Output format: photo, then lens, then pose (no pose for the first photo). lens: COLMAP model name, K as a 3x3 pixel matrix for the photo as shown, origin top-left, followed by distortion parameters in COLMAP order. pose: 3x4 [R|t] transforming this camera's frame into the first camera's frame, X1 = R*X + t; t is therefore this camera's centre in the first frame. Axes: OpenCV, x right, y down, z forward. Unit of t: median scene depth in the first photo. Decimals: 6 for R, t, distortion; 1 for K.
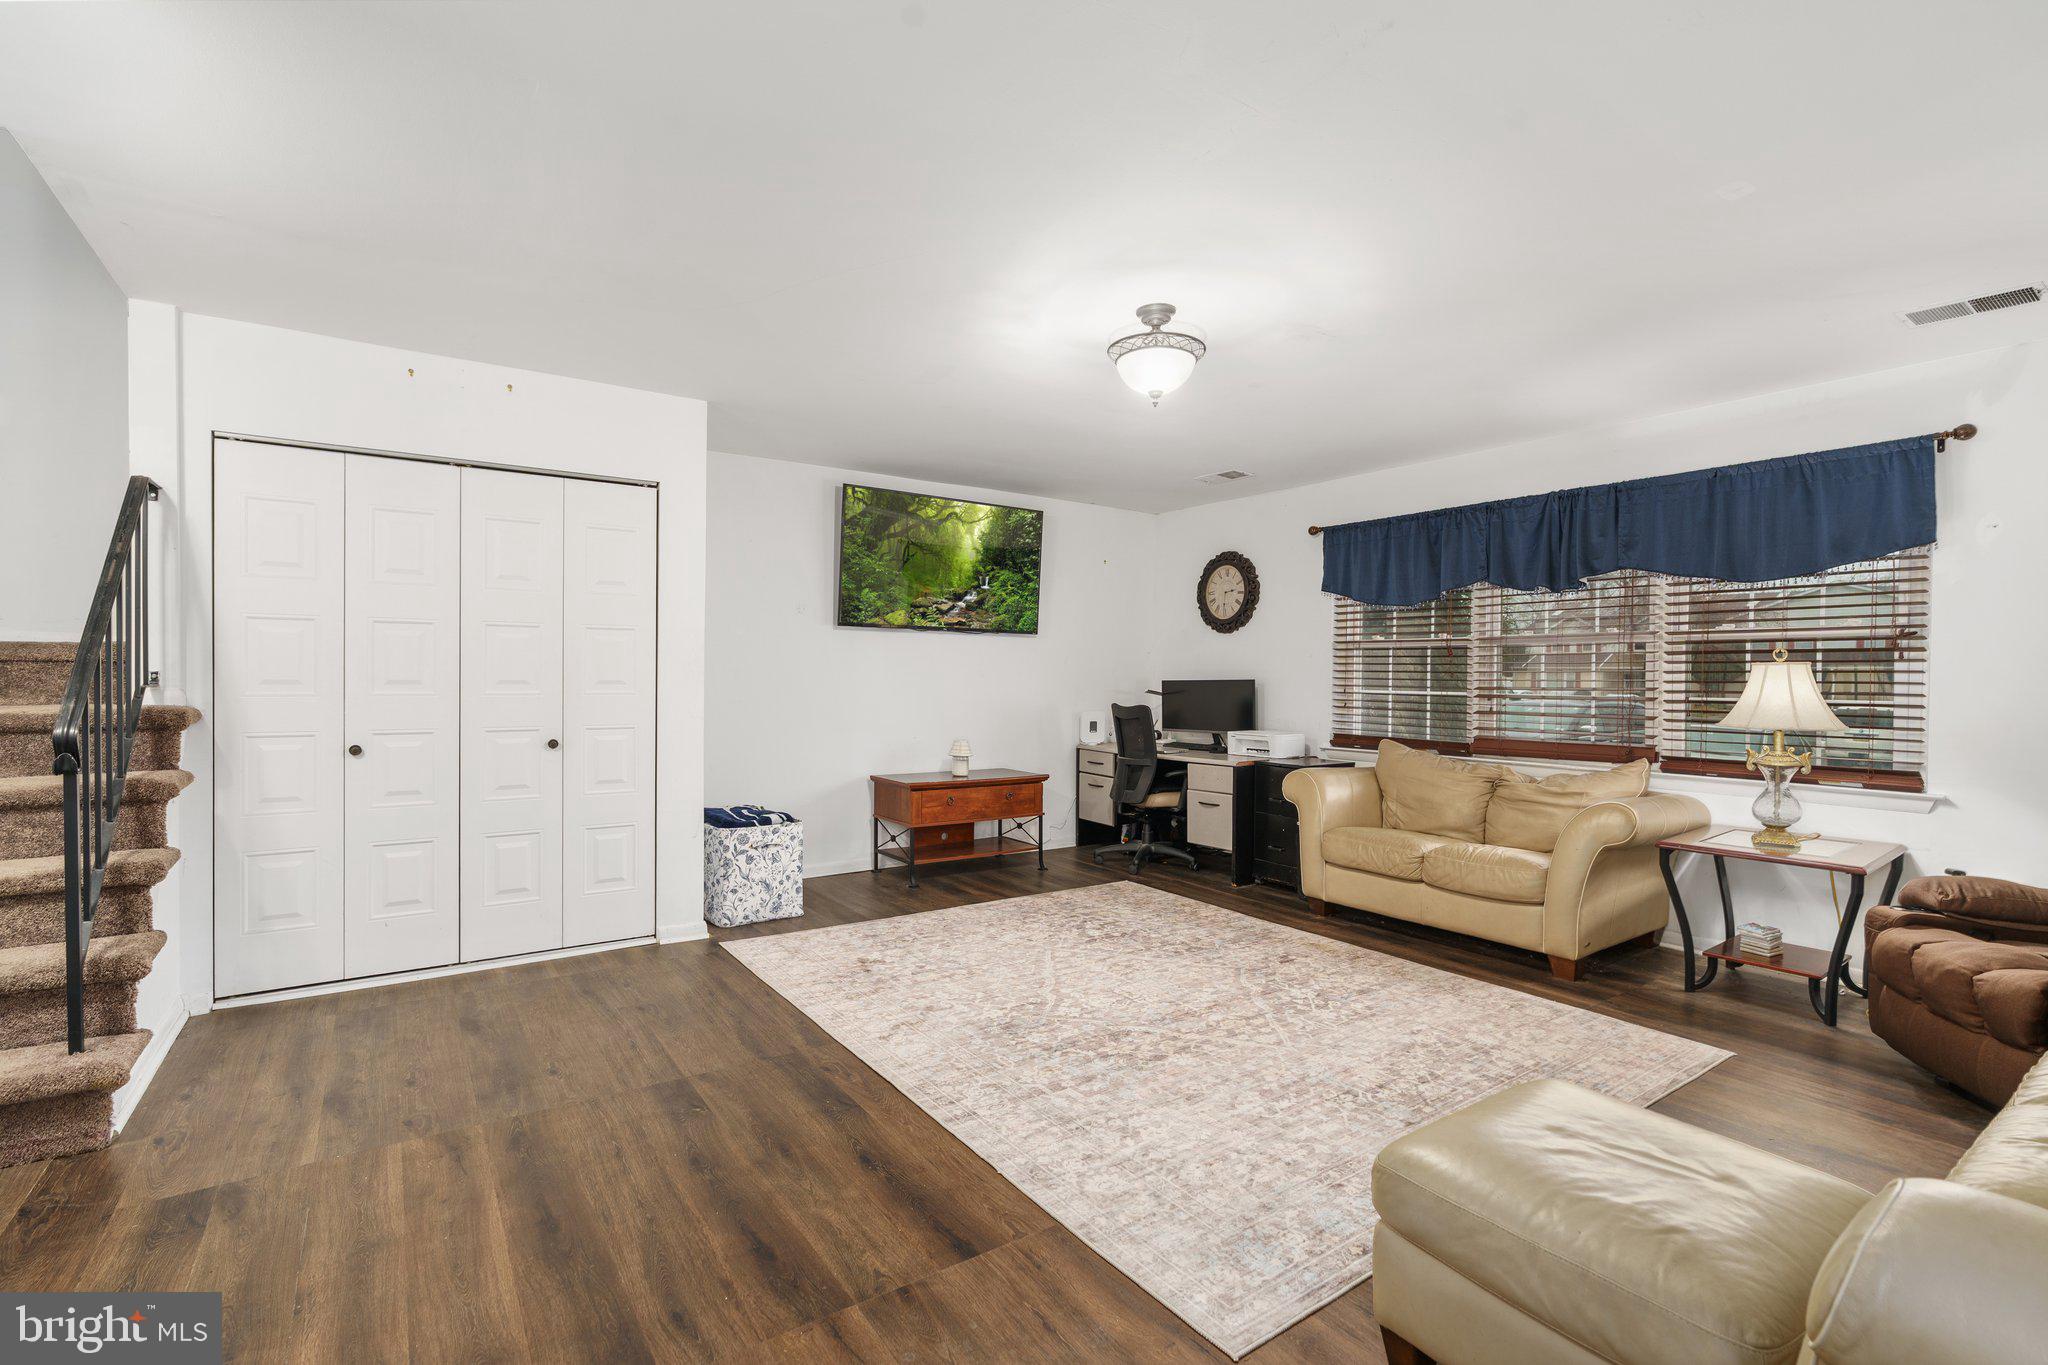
lens RADIAL K [[936.6, 0, 1023.2], [0, 936.6, 695.1], [0, 0, 1]] dist [-0.006834, 0.002170]
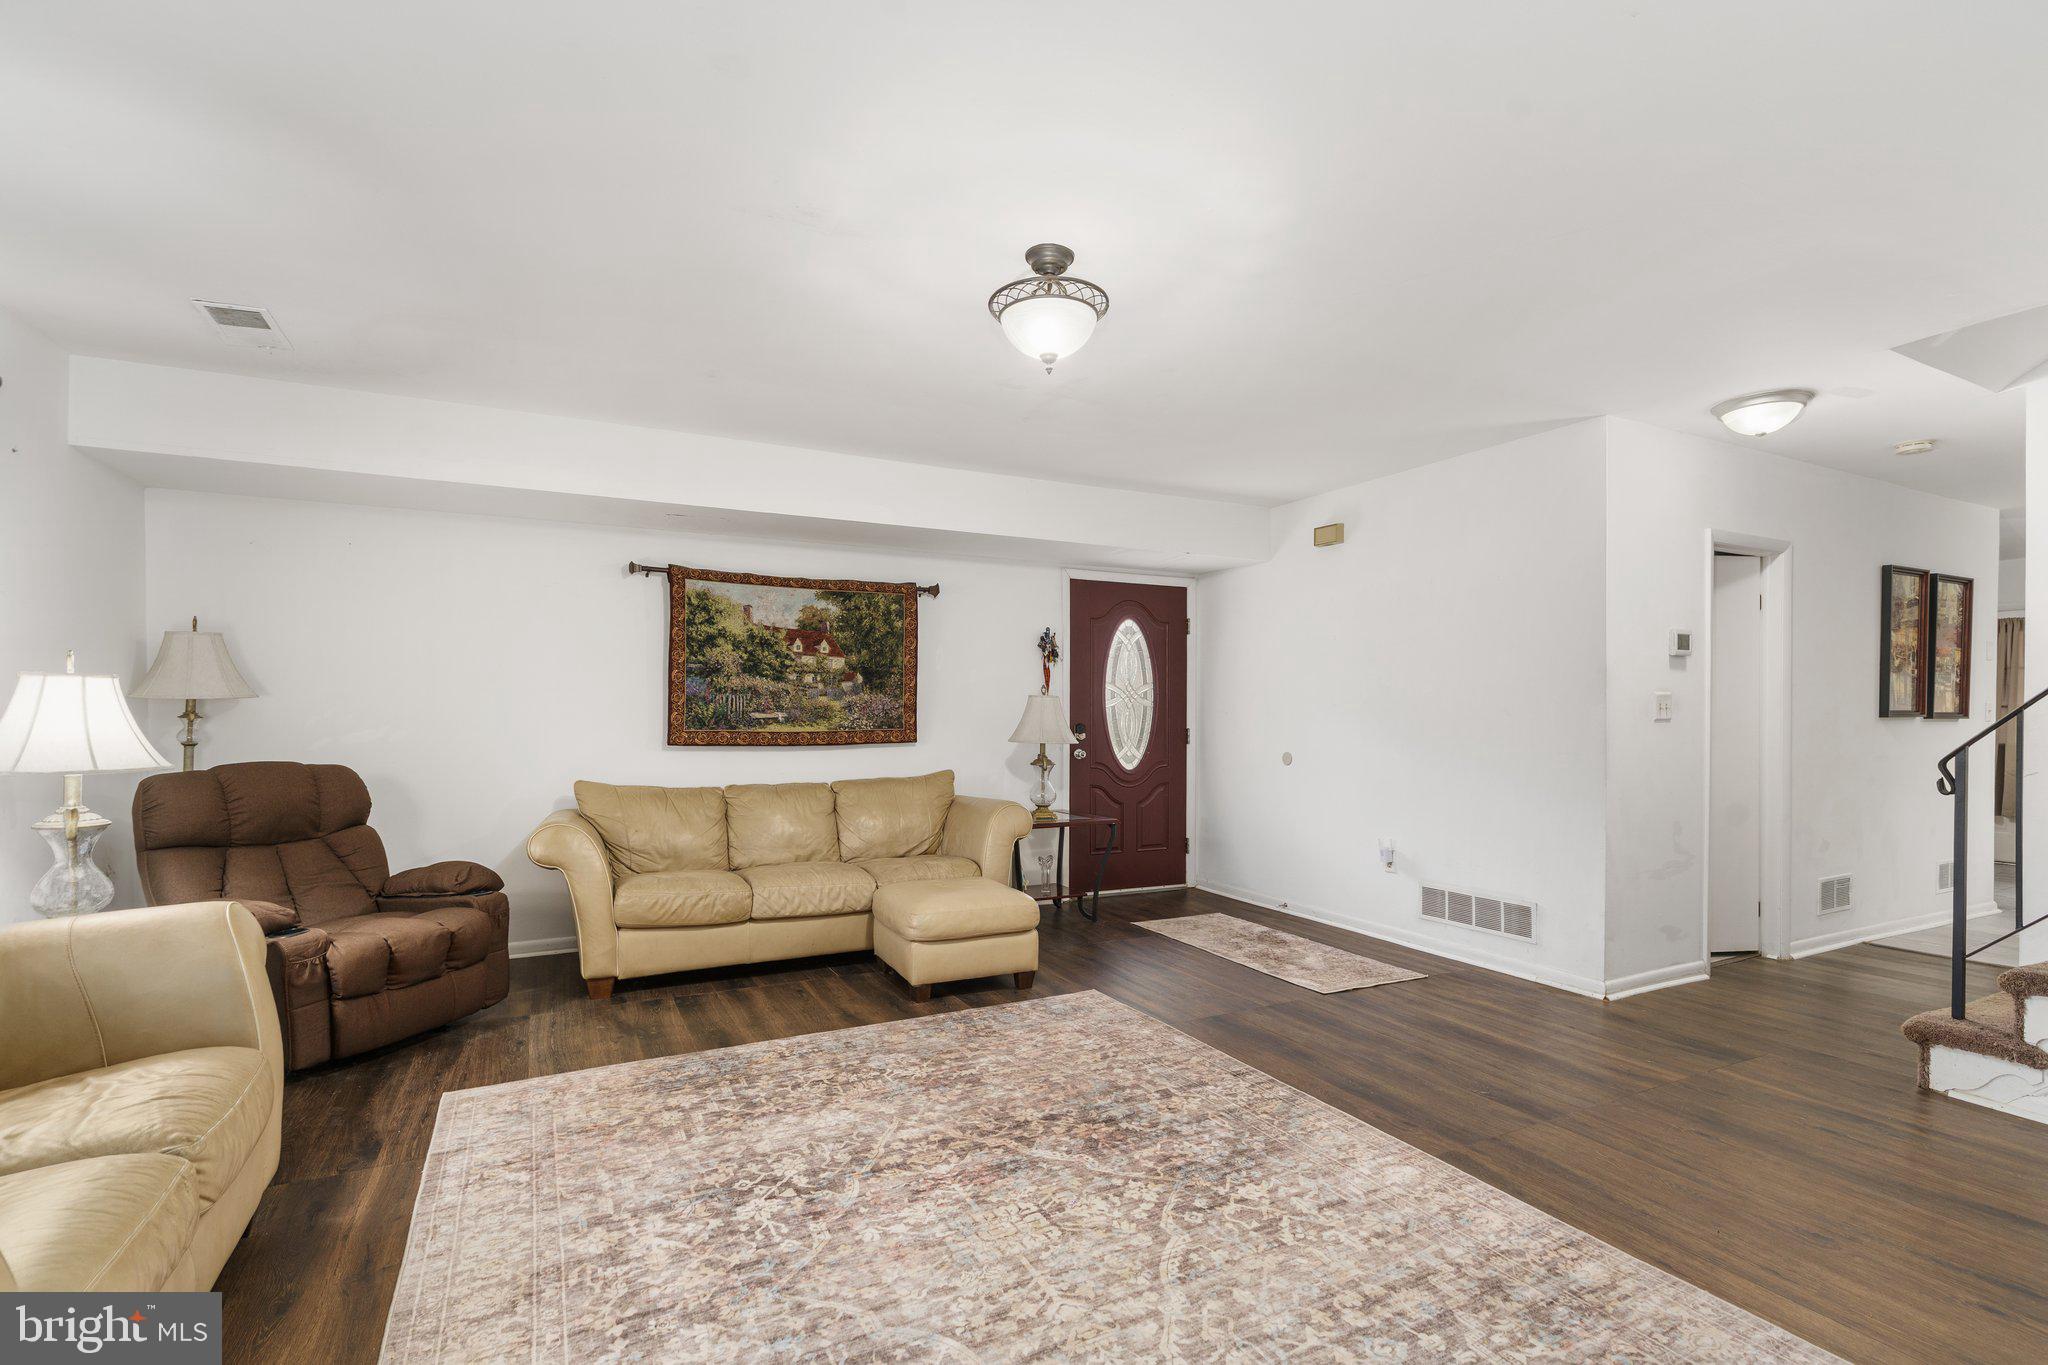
lens RADIAL K [[936.6, 0, 1019.6], [0, 936.6, 731.7], [0, 0, 1]] dist [-0.006834, 0.002170]
pose [[-0.991094, -0.015299, 0.132281, 0.042749], [-0.009557, 0.998989, 0.043935, -0.025200], [-0.132819, 0.042280, -0.990238, 1.380181]]
